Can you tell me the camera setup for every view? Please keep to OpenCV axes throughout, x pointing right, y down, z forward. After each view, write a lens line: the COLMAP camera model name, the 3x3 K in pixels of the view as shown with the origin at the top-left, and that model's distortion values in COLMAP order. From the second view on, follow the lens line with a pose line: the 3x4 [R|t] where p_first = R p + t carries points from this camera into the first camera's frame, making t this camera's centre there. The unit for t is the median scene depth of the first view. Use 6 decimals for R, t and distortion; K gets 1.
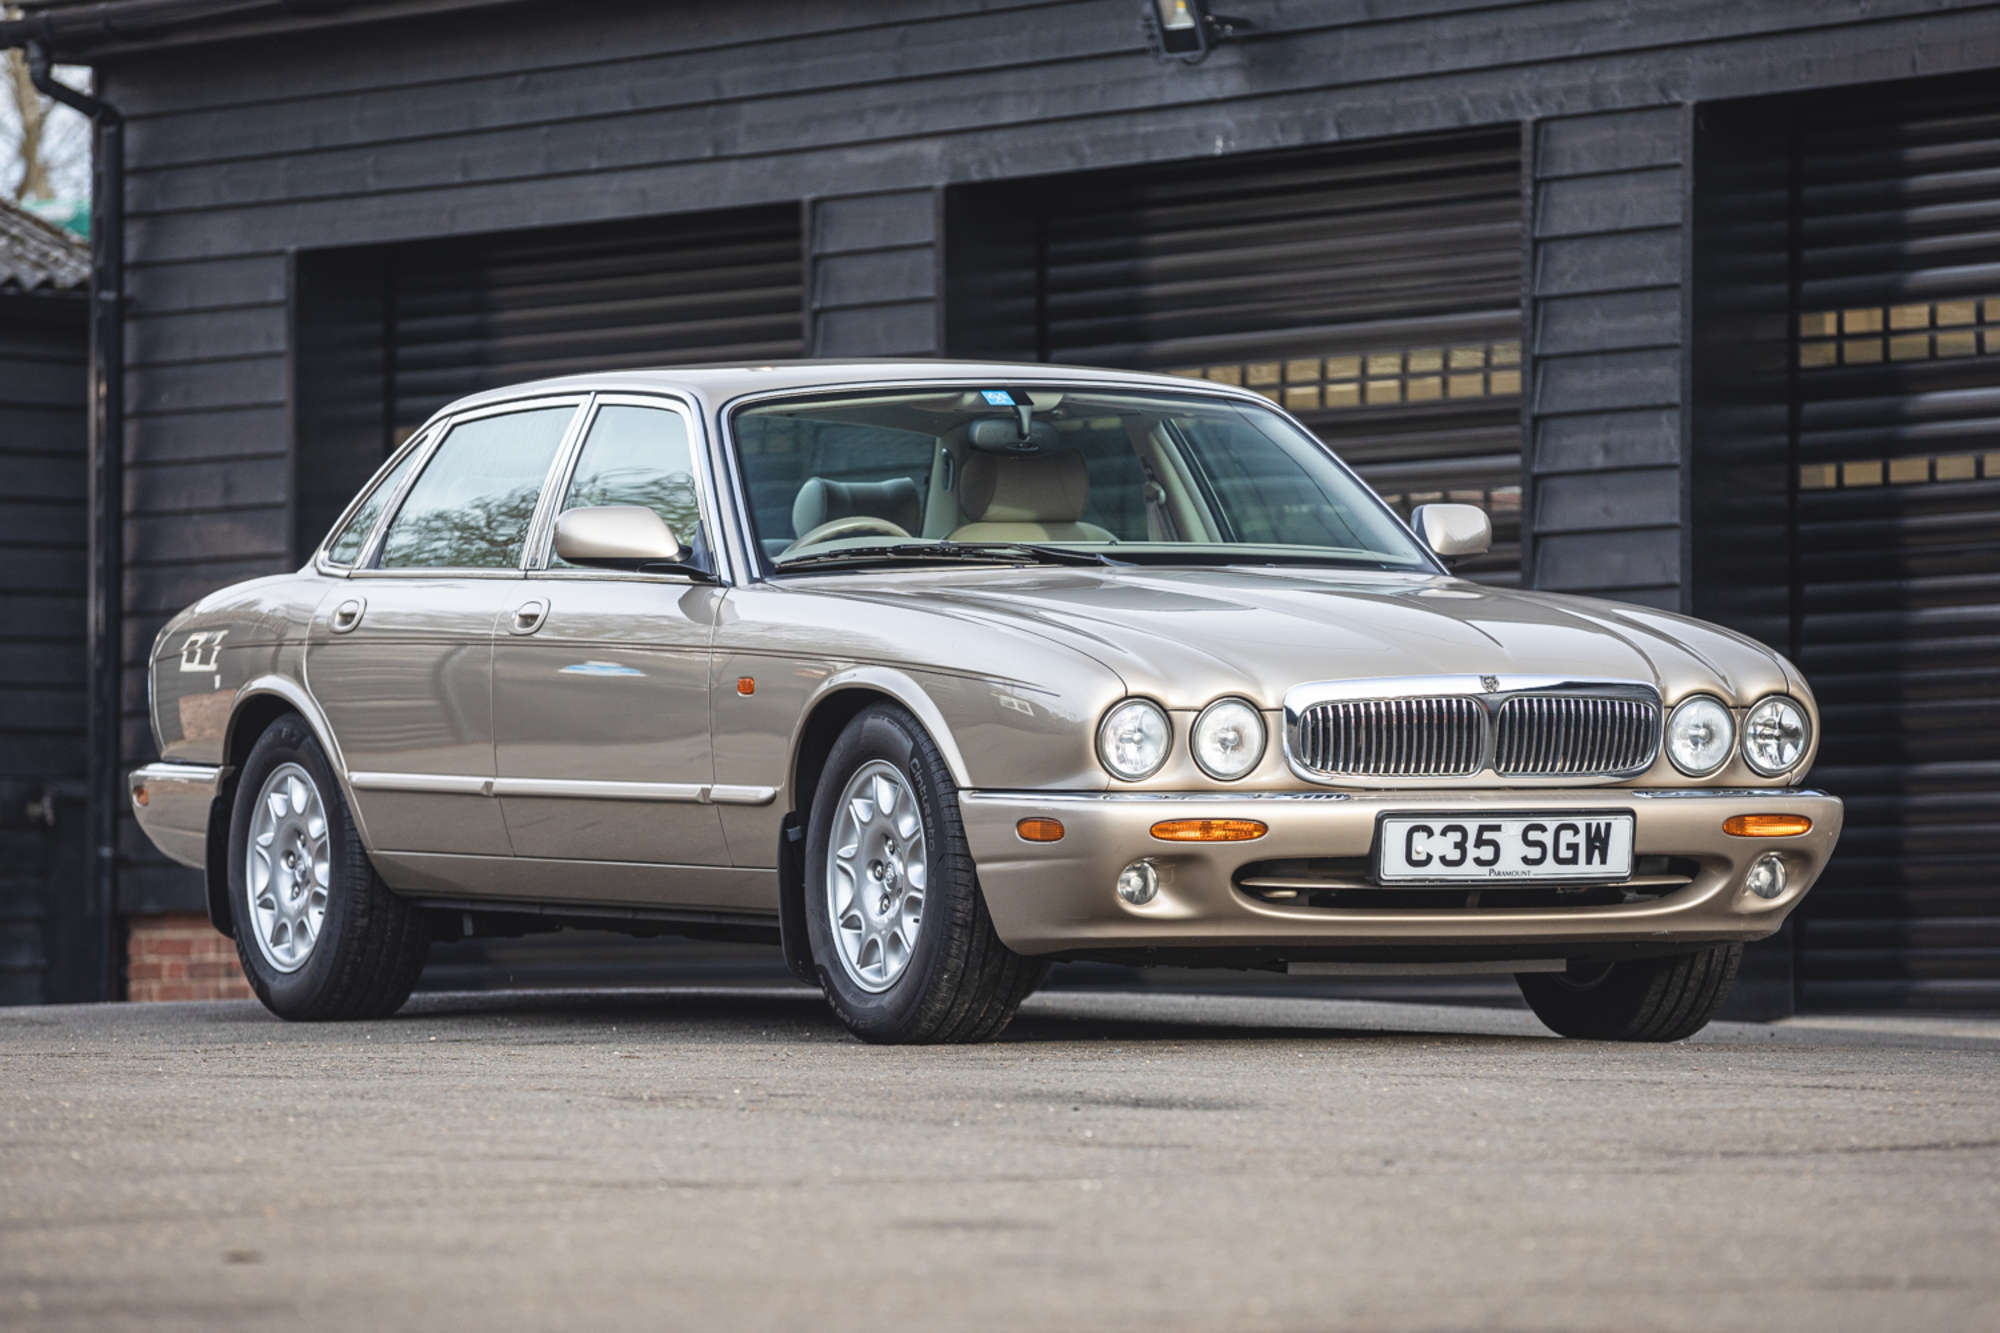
lens RADIAL K [[10238.9, 0, 1003.1], [0, 10238.9, 671.4], [0, 0, 1]] dist [1.306366, 0.000000]
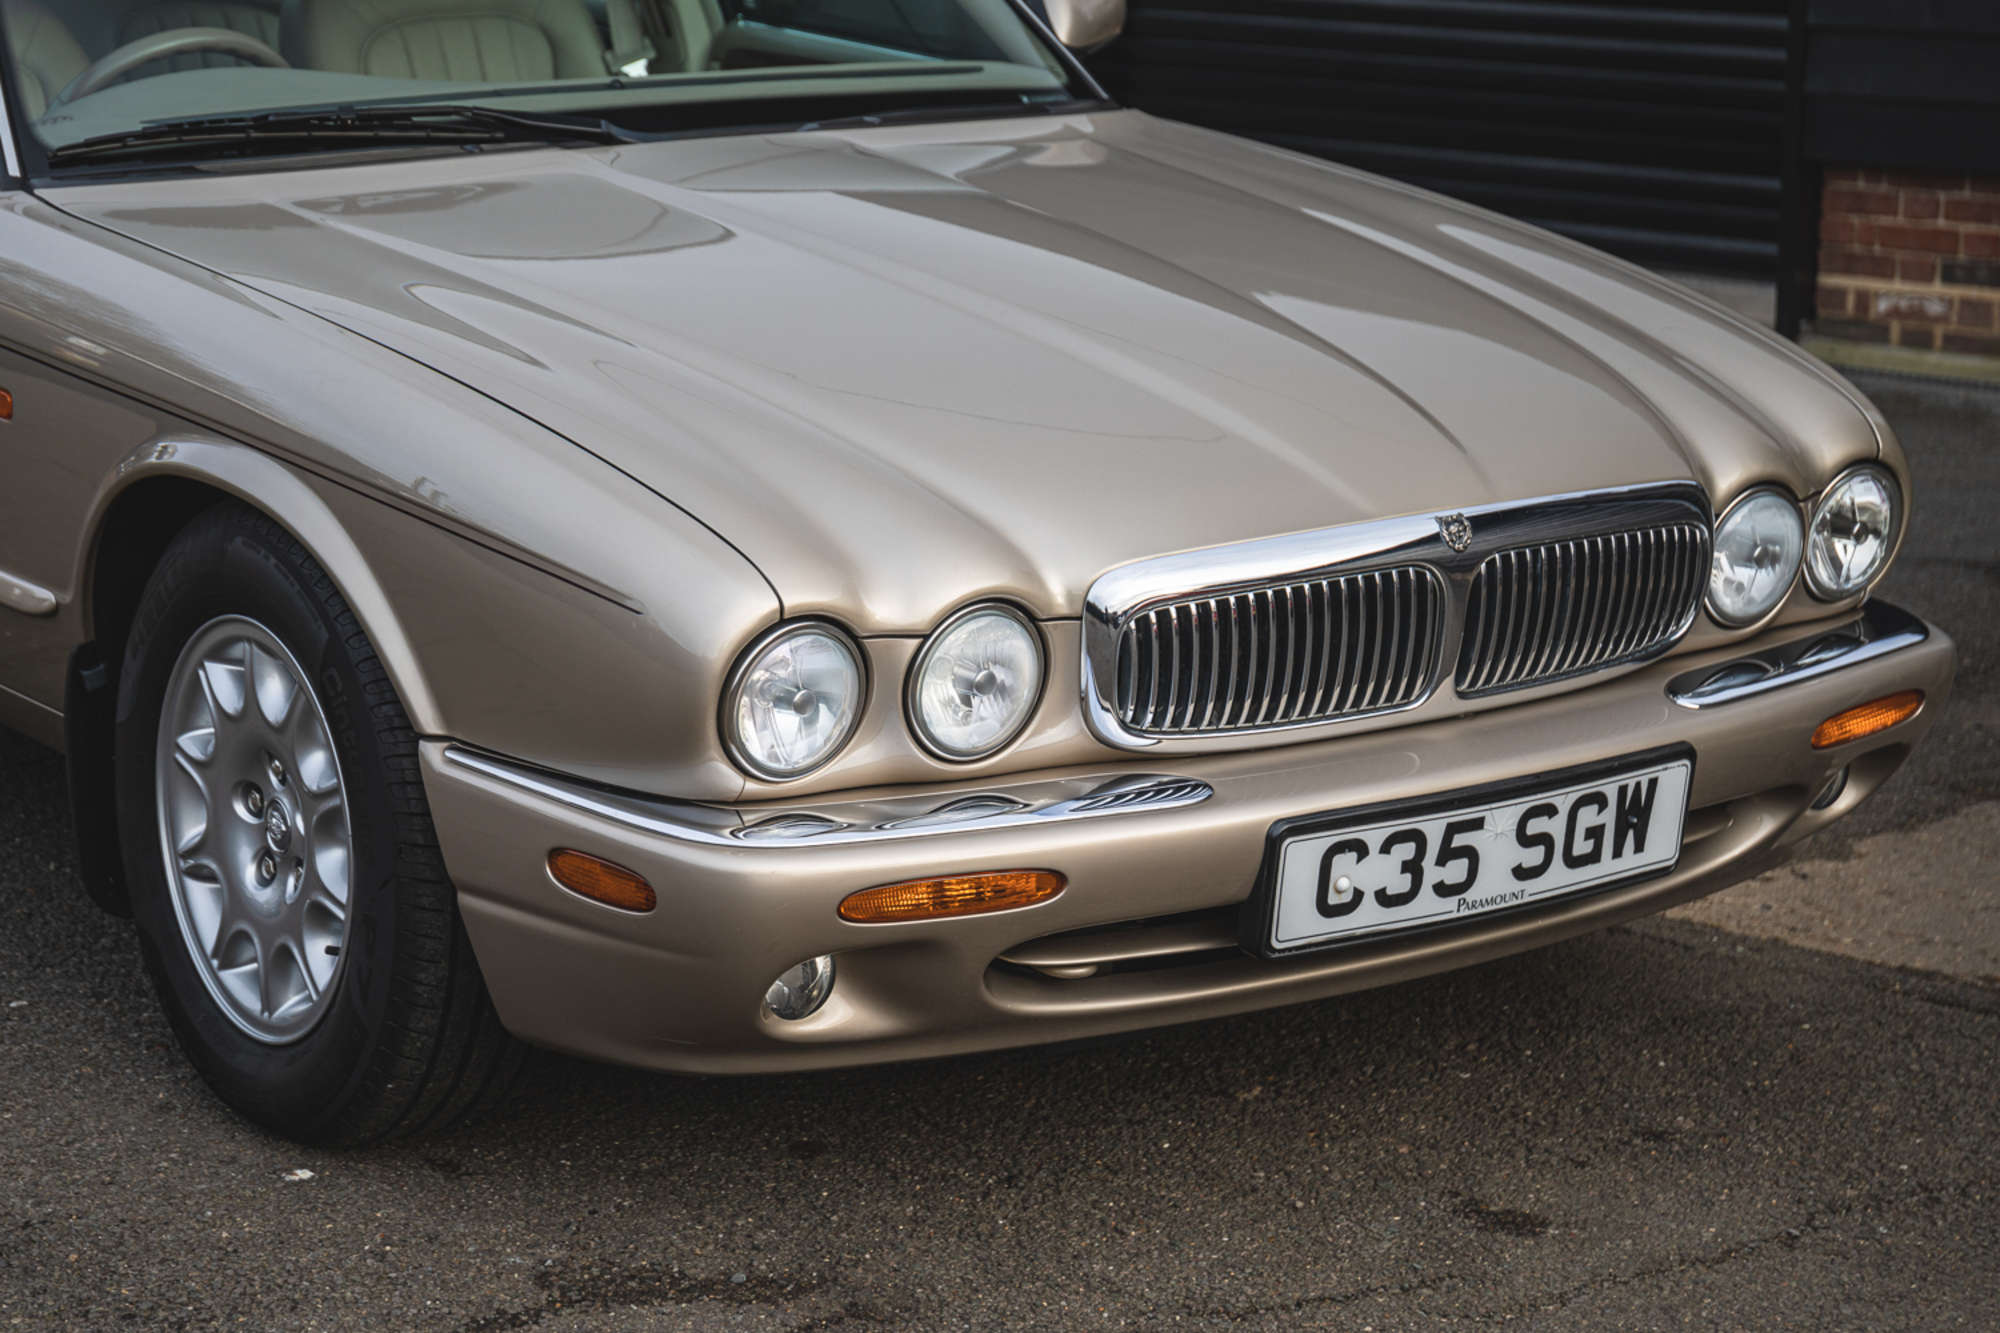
lens RADIAL K [[4451.1, 0, 953.9], [0, 4451.1, 641.1], [0, 0, 1]] dist [0.131704, 0.000000]
pose [[0.987164, -0.020686, 0.158363, -0.012671], [-0.016271, 0.973391, 0.228573, -0.042709], [-0.158877, -0.228216, 0.960560, 0.758287]]
